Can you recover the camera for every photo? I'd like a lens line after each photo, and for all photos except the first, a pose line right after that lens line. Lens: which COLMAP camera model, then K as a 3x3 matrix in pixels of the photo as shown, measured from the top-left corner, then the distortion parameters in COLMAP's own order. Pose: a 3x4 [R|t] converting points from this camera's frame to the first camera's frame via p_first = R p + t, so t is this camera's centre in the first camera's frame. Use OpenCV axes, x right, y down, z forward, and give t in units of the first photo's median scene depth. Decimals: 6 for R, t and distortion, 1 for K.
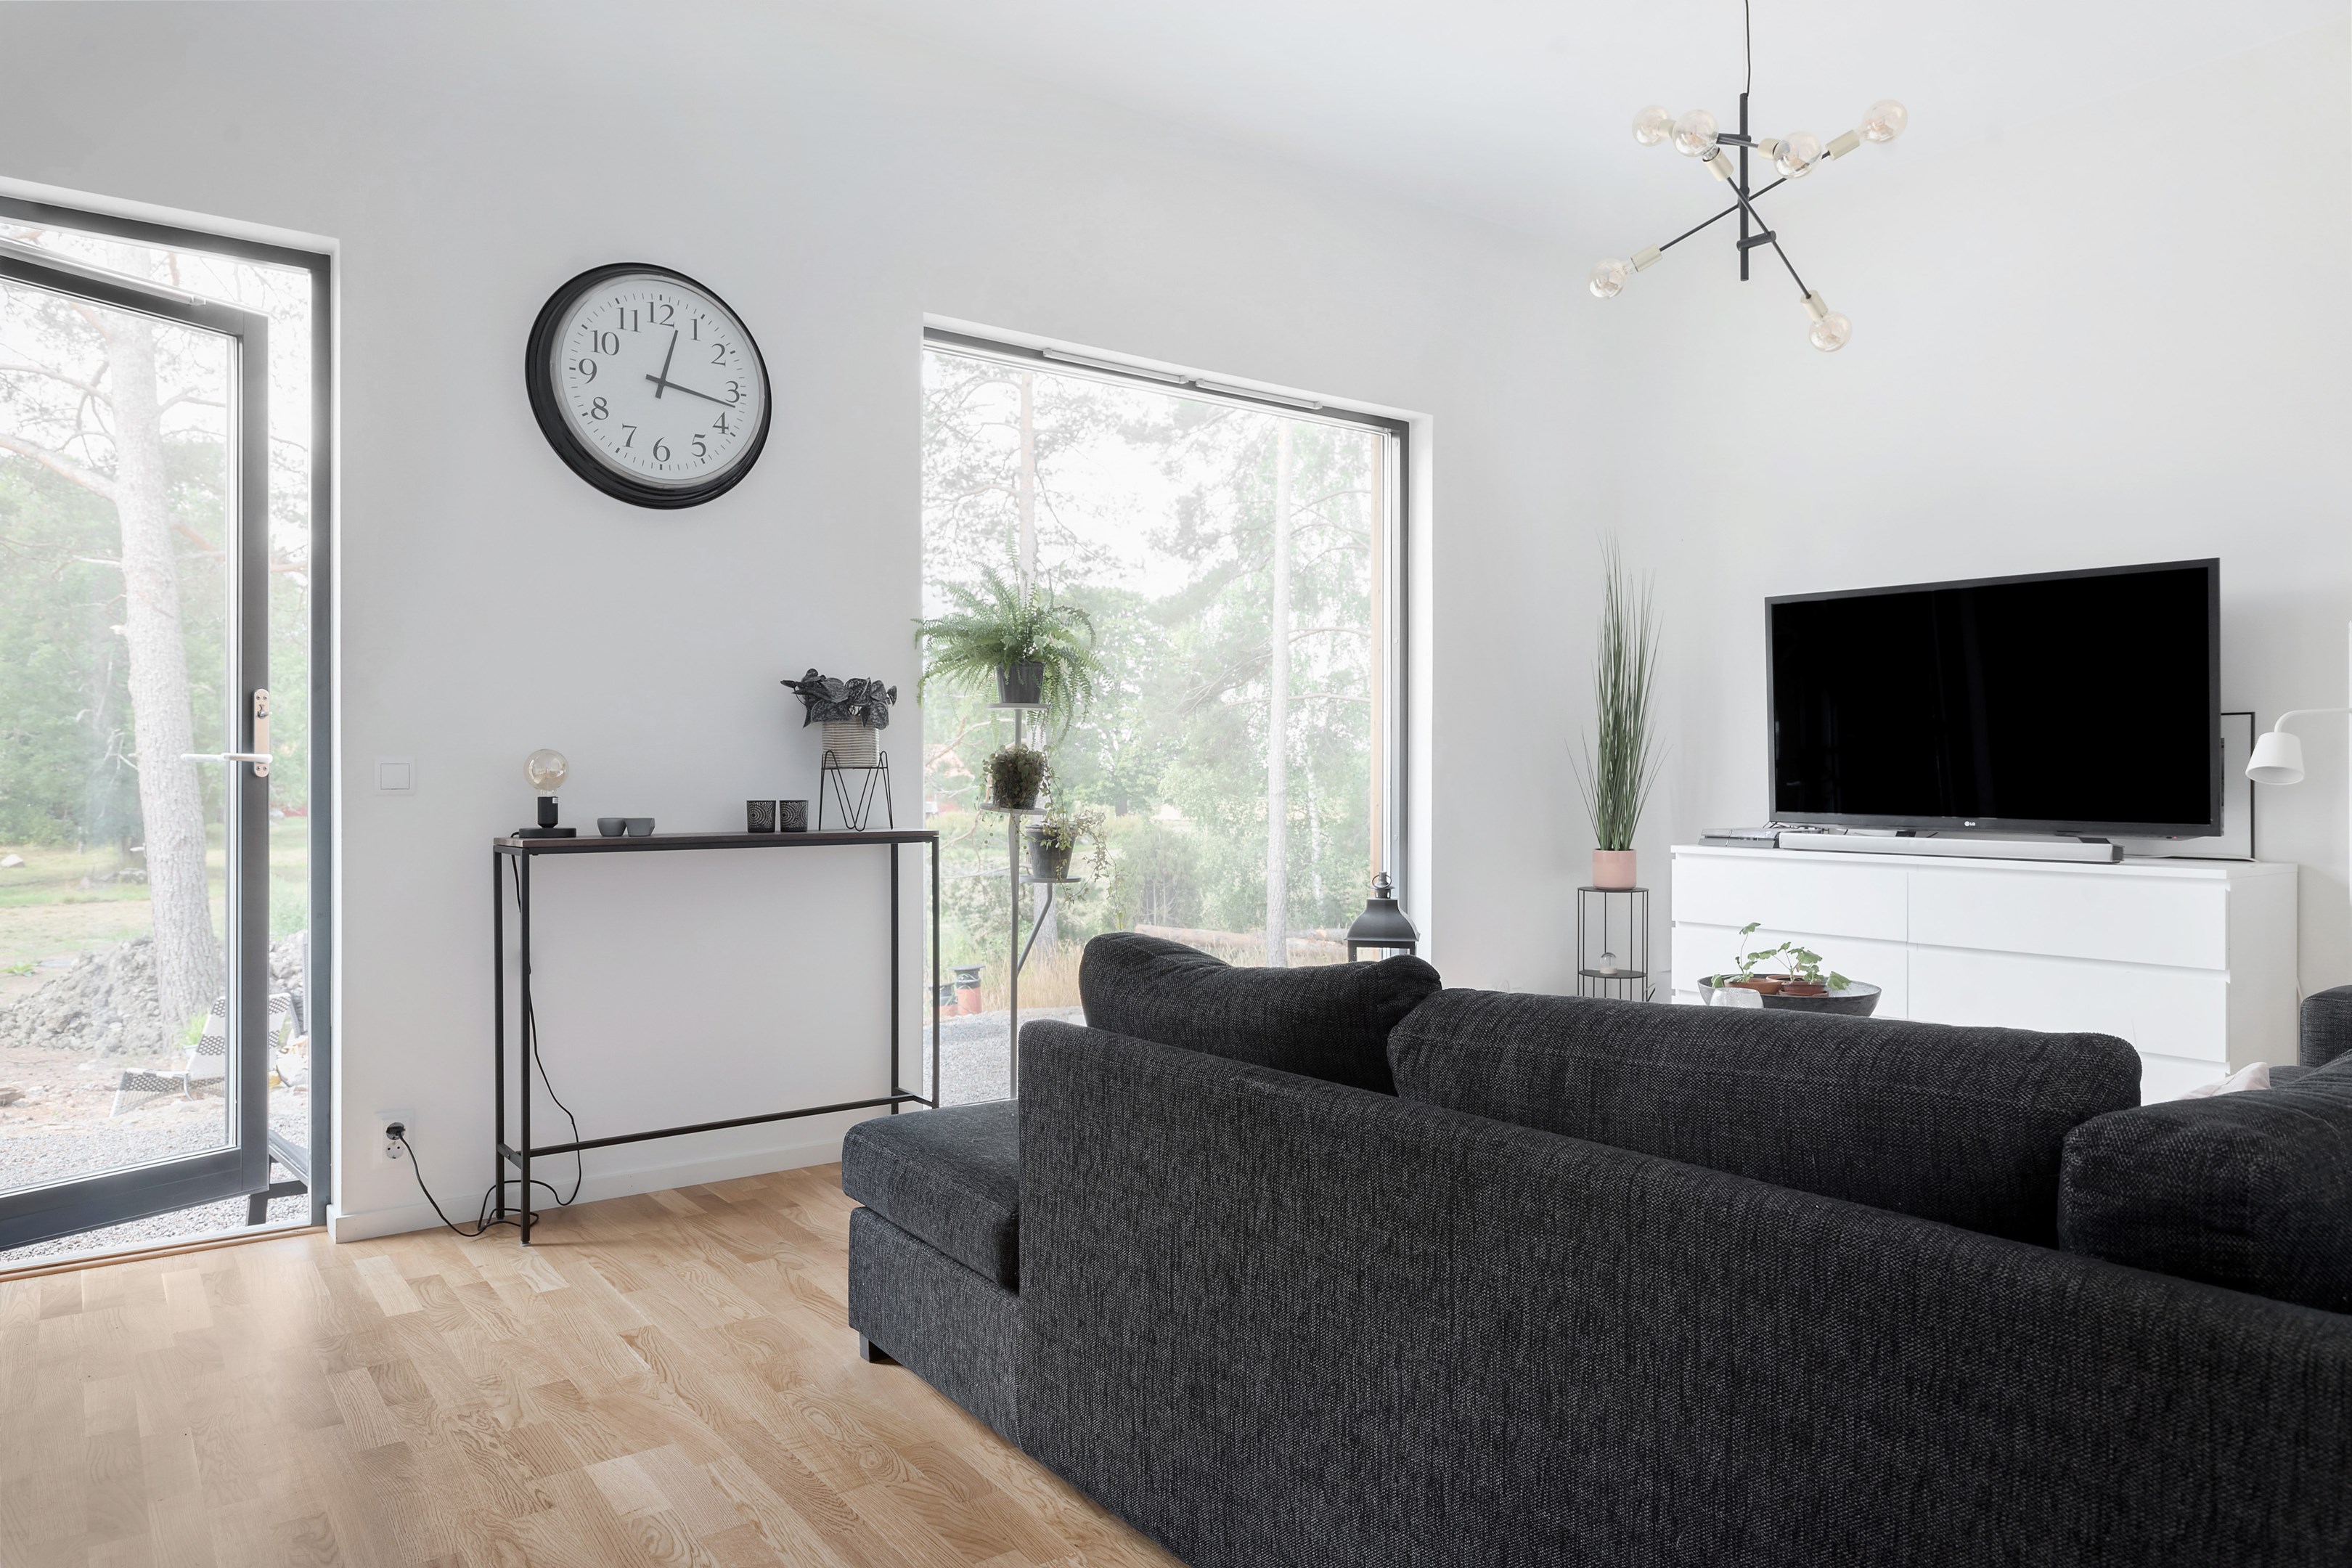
lens RADIAL K [[1524.9, 0, 1176.0], [0, 1524.9, 784.0], [0, 0, 1]] dist [0.004920, 0.000491]
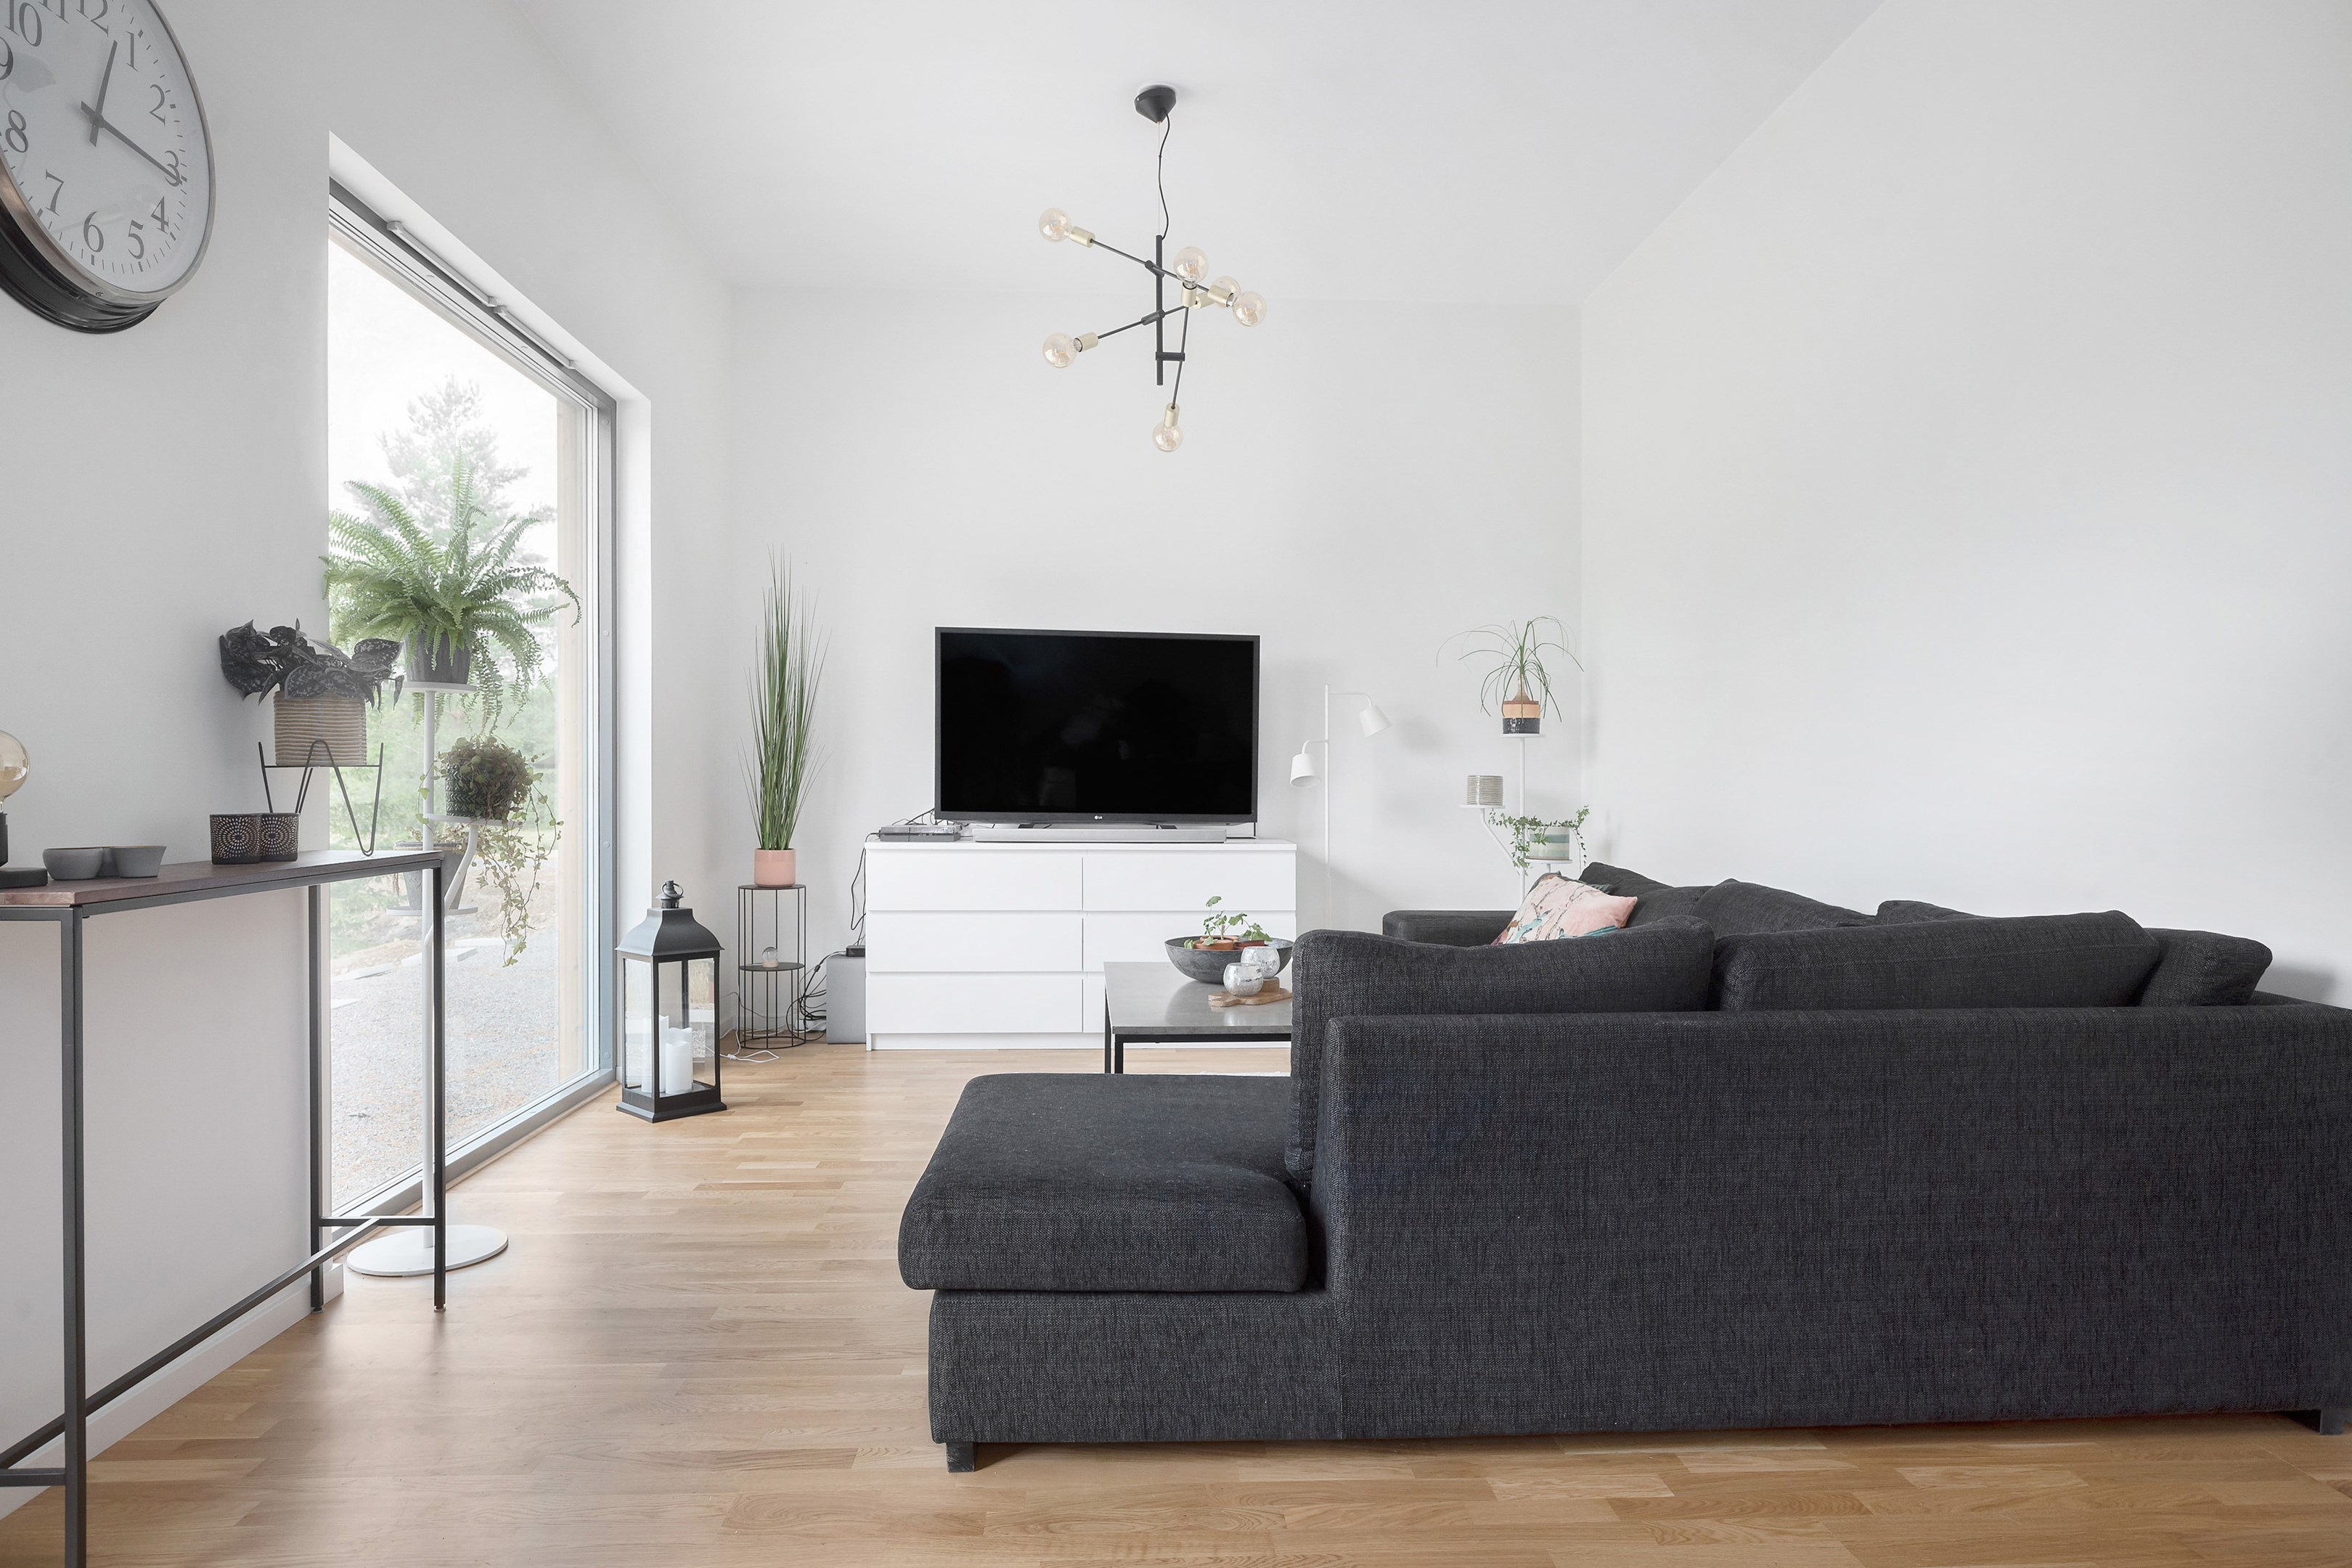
lens RADIAL K [[1429.6, 0, 1177.1], [0, 1429.6, 789.8], [0, 0, 1]] dist [-0.005503, 0.000801]
pose [[0.541496, -0.002499, 0.840700, -0.589611], [-0.000949, 0.999993, 0.003584, -0.002647], [-0.840703, -0.002739, 0.541489, 0.347261]]
